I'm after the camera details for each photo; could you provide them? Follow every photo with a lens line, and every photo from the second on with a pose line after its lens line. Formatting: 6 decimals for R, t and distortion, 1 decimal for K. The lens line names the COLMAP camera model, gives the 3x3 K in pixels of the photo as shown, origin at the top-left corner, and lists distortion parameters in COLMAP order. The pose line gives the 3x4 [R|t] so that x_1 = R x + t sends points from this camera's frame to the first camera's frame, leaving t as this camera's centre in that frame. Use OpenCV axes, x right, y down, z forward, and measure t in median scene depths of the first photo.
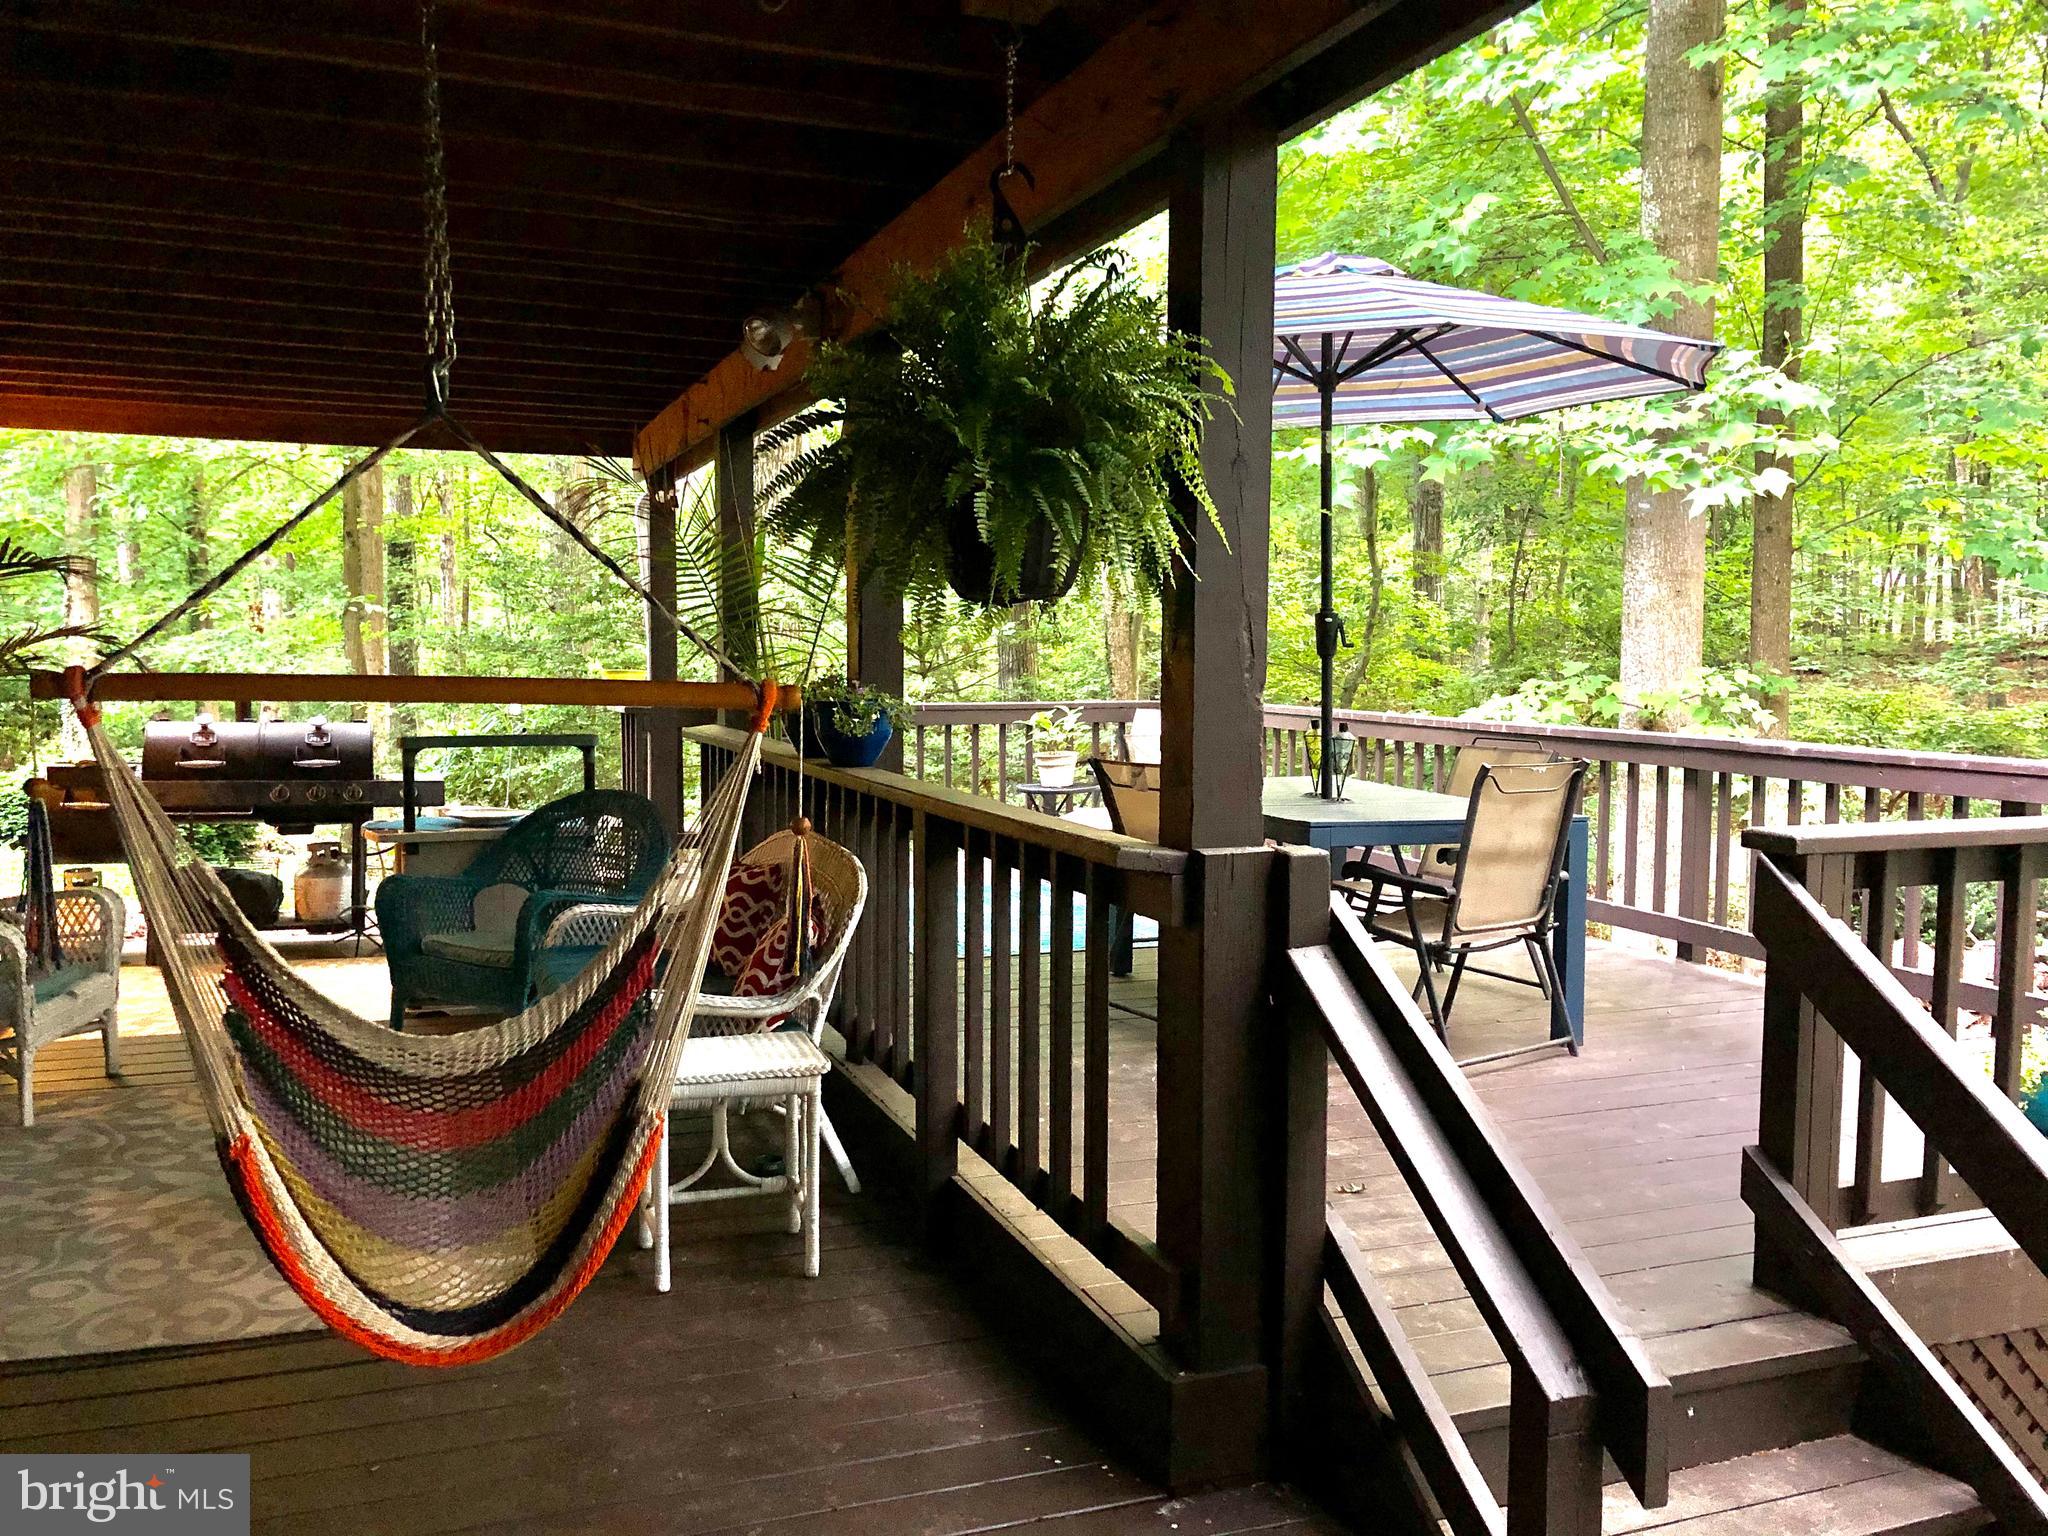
lens RADIAL K [[1666.9, 0, 1028.2], [0, 1666.9, 769.4], [0, 0, 1]] dist [0.004638, 0.007822]
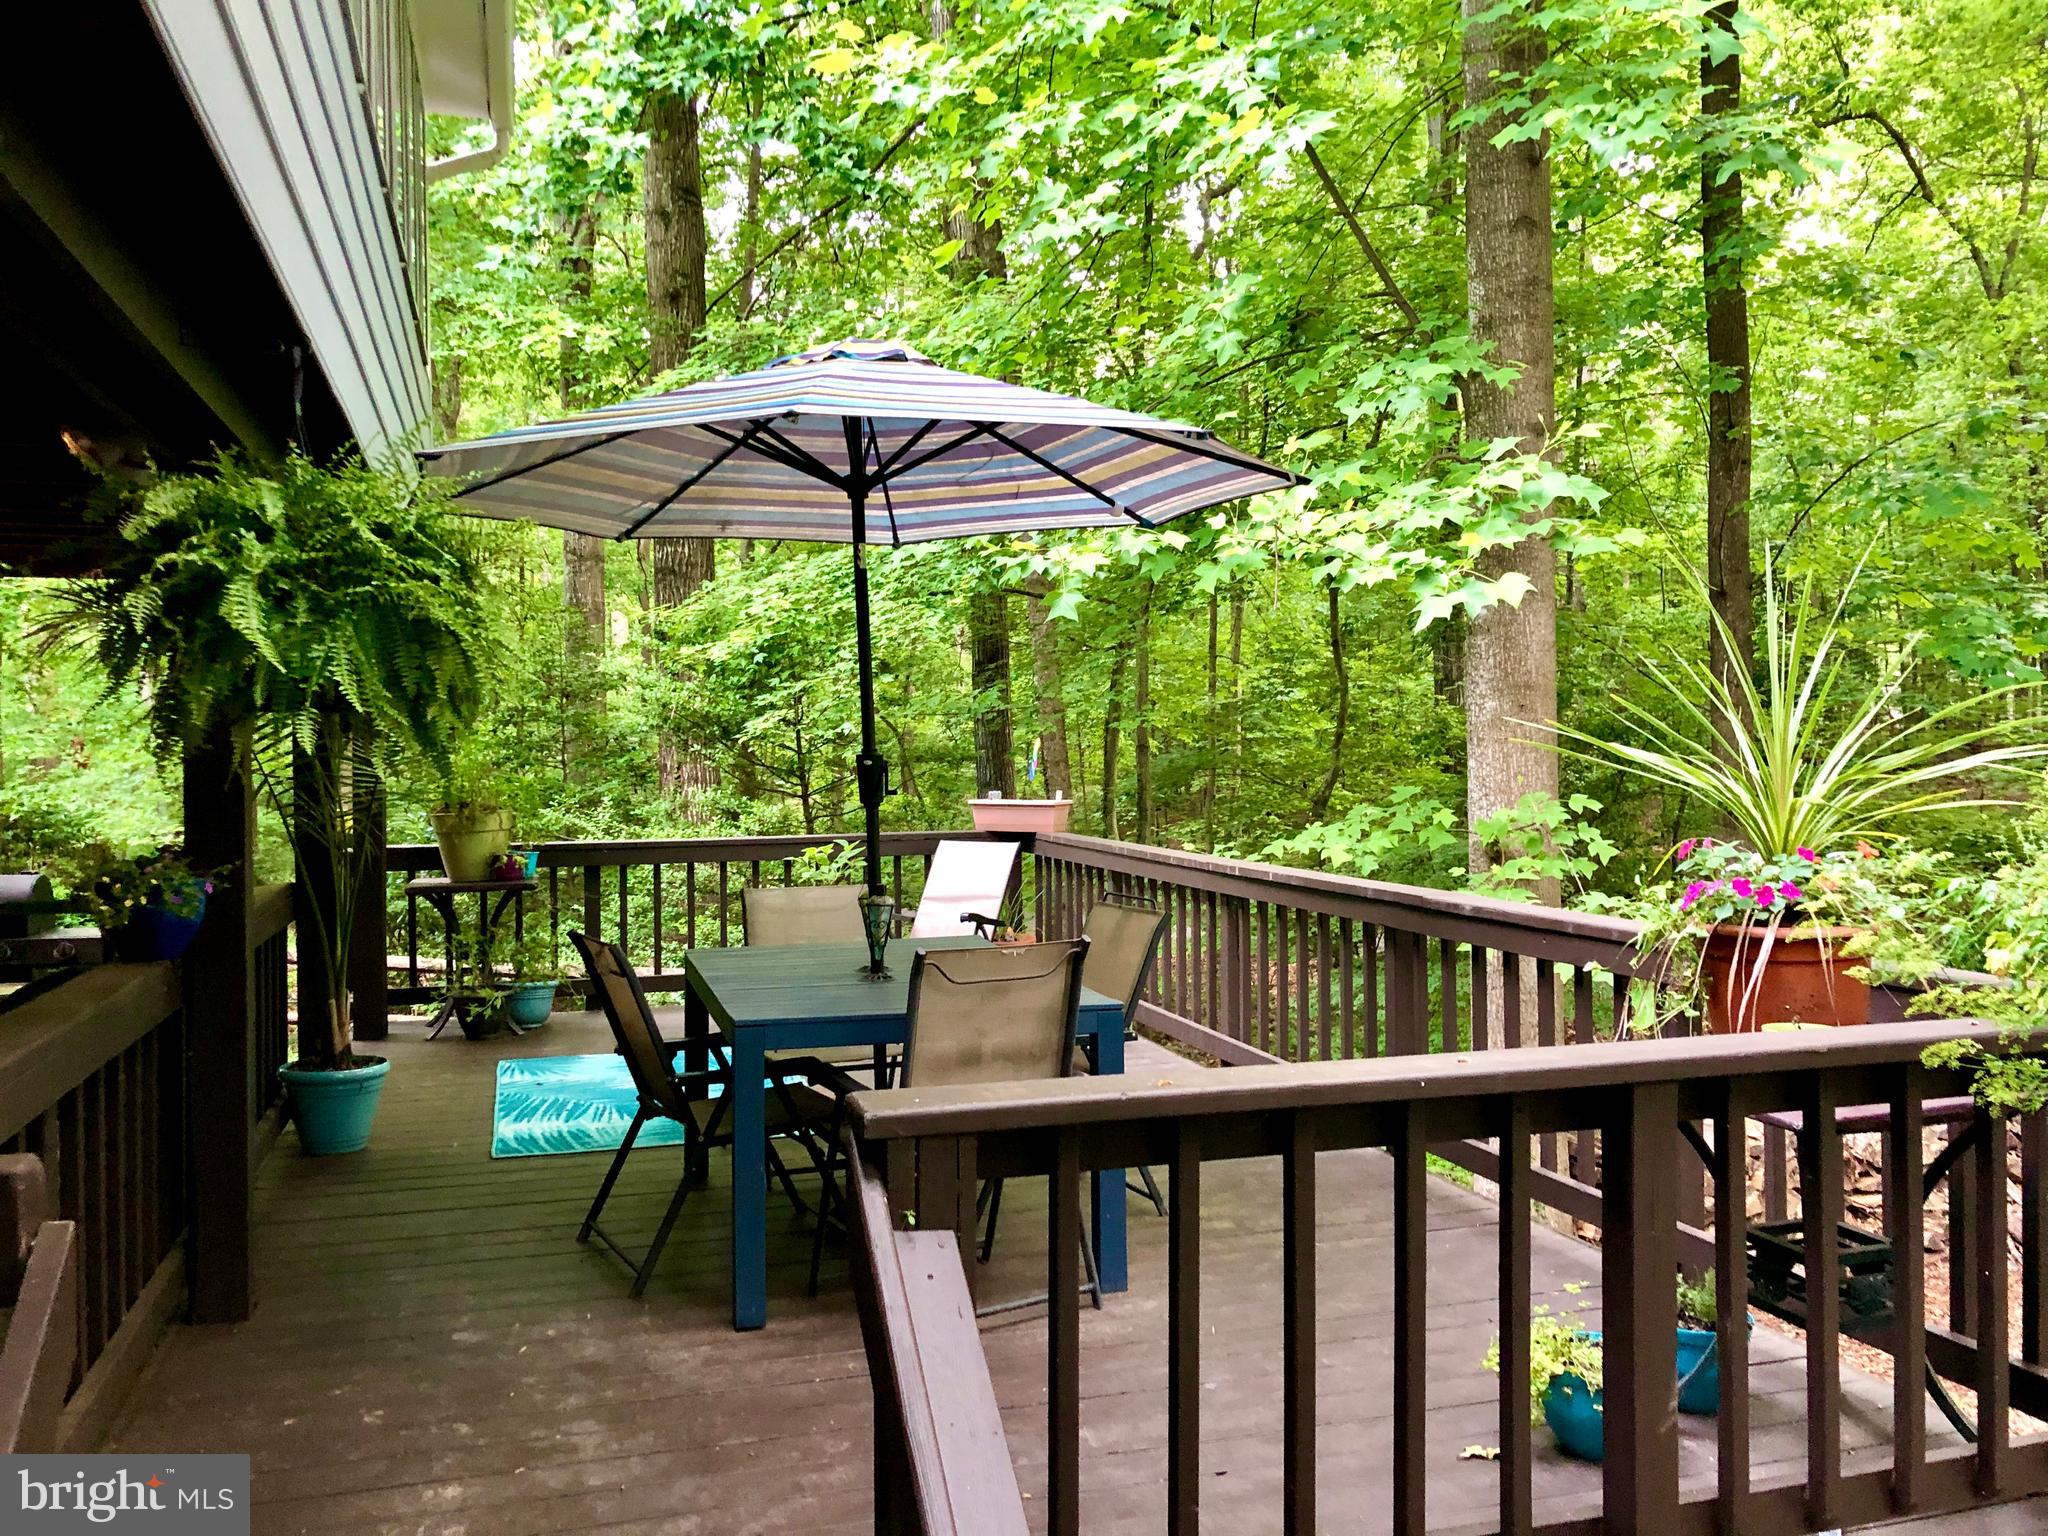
lens RADIAL K [[1666.9, 0, 1019.2], [0, 1666.9, 760.1], [0, 0, 1]] dist [0.004638, 0.007822]
pose [[0.998019, -0.014059, -0.061321, 0.236661], [0.009991, 0.997760, -0.066138, -0.028627], [0.062114, 0.065394, 0.995924, 0.130618]]
